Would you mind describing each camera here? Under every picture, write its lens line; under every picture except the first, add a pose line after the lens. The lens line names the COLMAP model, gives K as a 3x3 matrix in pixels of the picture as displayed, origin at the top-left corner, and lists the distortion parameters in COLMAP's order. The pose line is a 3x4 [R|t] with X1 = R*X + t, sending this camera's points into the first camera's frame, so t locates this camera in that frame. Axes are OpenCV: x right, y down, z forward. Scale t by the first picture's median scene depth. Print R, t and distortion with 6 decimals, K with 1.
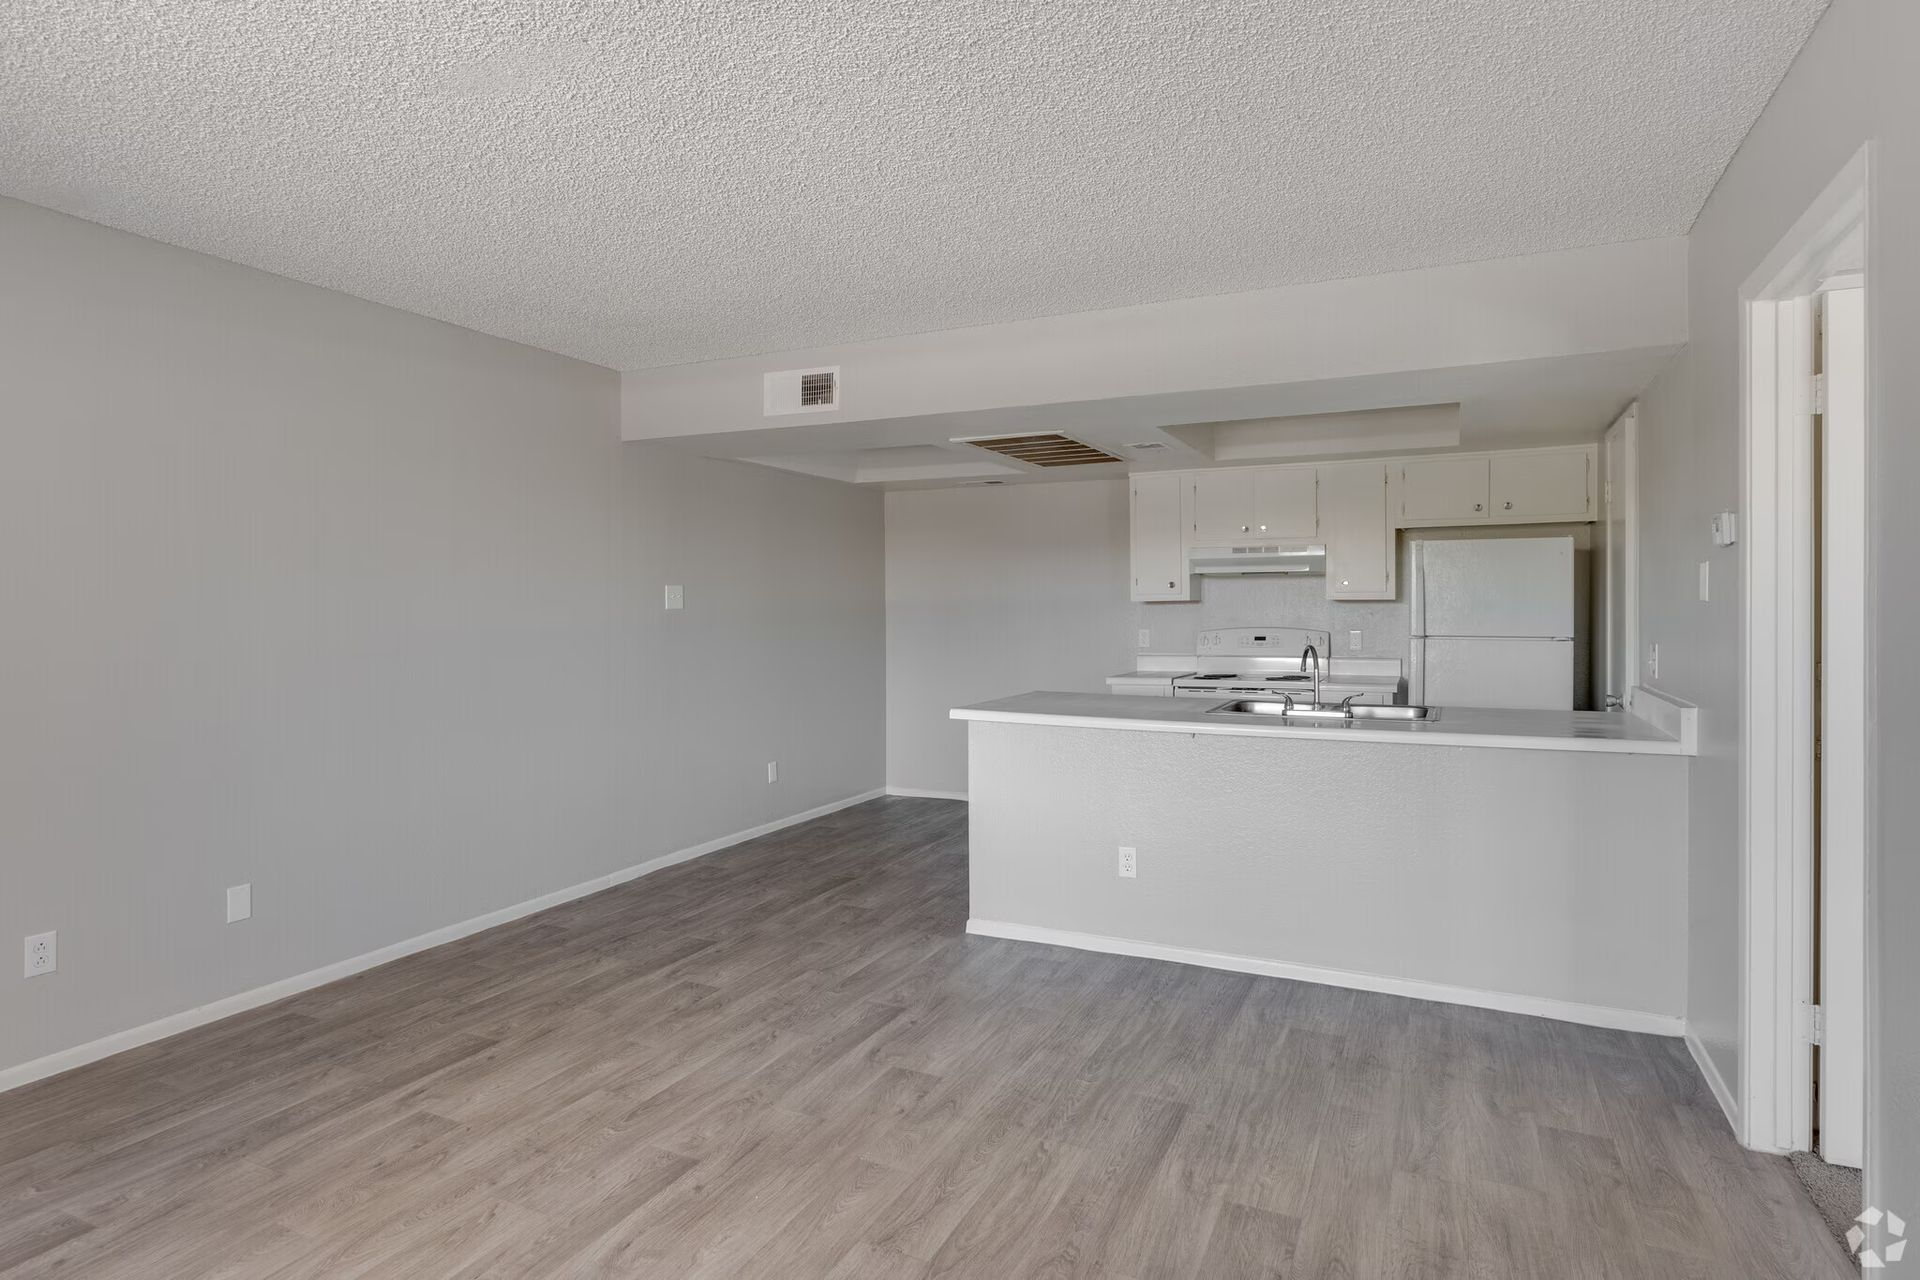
lens RADIAL K [[995.5, 0, 963.5], [0, 995.5, 618.4], [0, 0, 1]] dist [-0.003645, -0.000756]
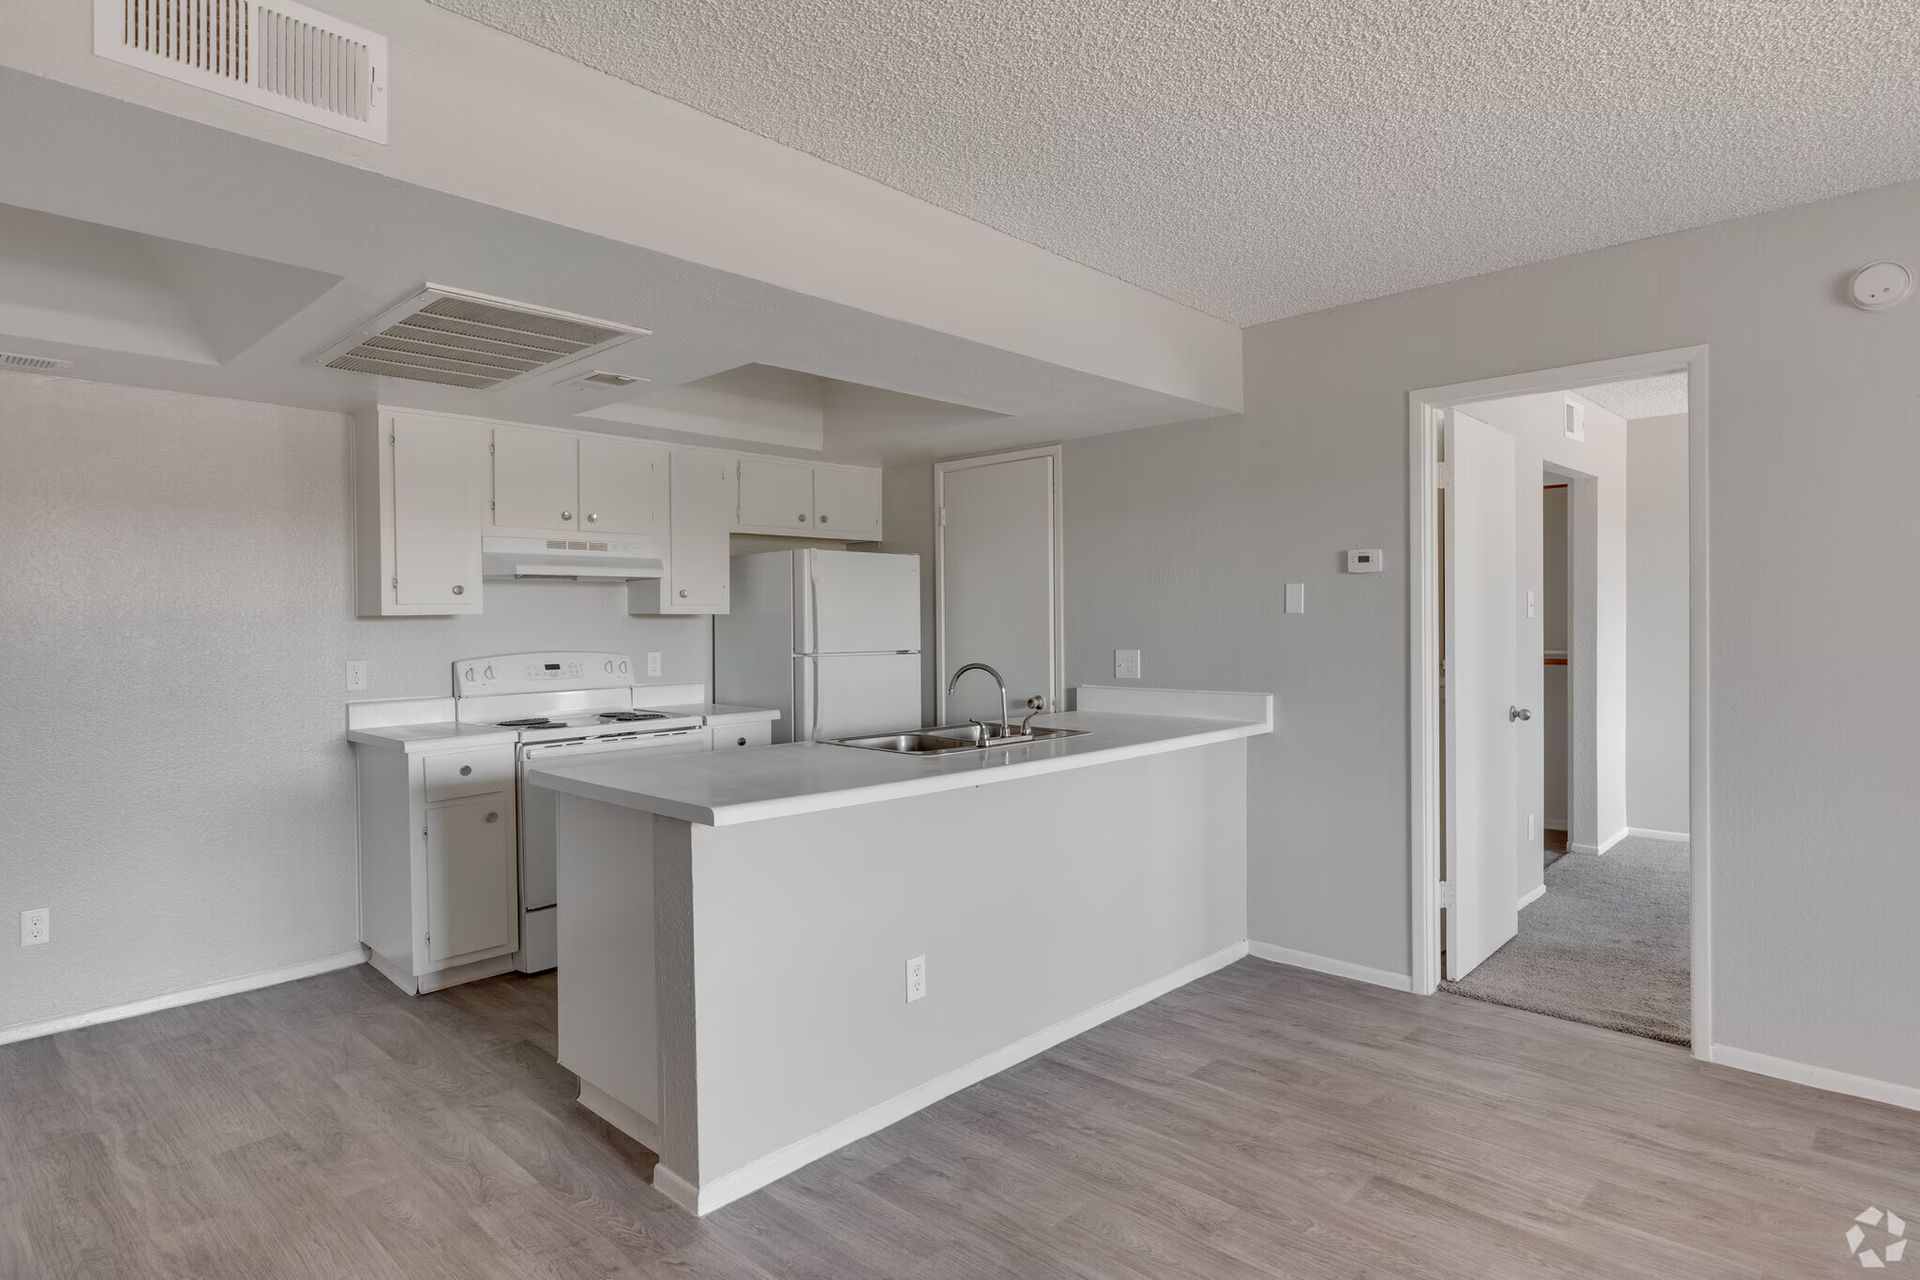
lens RADIAL K [[1060.4, 0, 960.0], [0, 1060.4, 640.0], [0, 0, 1]] dist [-0.001964, -0.001305]
pose [[0.305709, -0.016511, 0.951982, -0.568969], [0.019175, 0.999754, 0.011182, -0.004432], [-0.951932, 0.014836, 0.305951, 0.772969]]
